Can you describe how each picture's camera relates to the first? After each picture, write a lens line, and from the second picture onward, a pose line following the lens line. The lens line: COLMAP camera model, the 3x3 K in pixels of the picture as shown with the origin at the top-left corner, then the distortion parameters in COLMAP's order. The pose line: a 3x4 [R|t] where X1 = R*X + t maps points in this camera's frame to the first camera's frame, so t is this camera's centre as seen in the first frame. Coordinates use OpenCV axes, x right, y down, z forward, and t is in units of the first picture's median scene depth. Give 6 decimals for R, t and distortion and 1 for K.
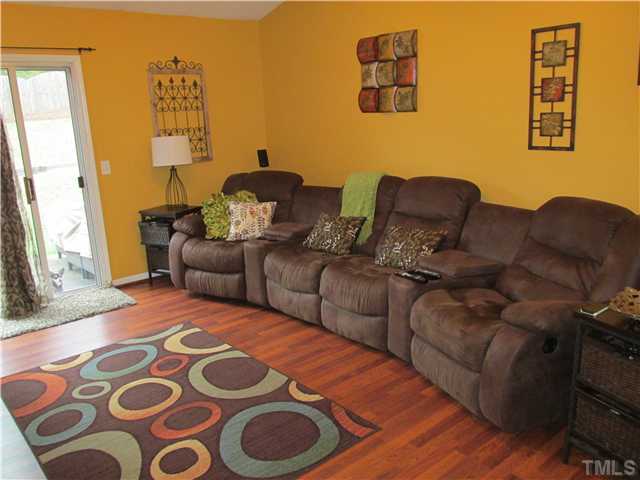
lens RADIAL K [[541.7, 0, 319.1], [0, 541.7, 237.7], [0, 0, 1]] dist [-0.005286, -0.010007]
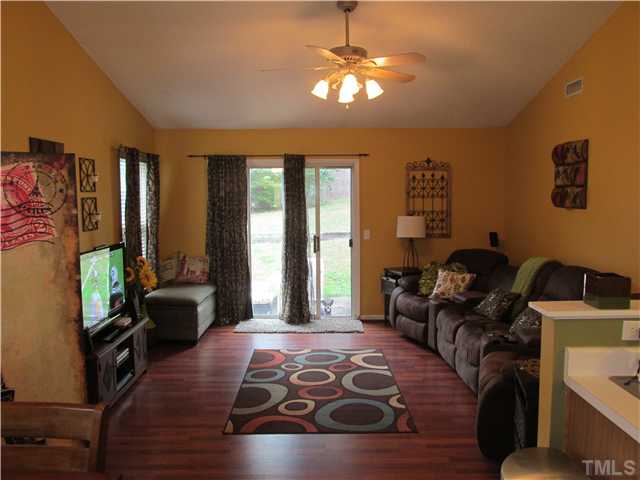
lens RADIAL K [[541.7, 0, 321.4], [0, 541.7, 242.0], [0, 0, 1]] dist [-0.005286, -0.010007]
pose [[0.767214, 0.096039, -0.634161, 0.451163], [-0.178383, 0.981668, -0.067143, 0.006879], [0.616087, 0.164636, 0.770281, -0.179590]]
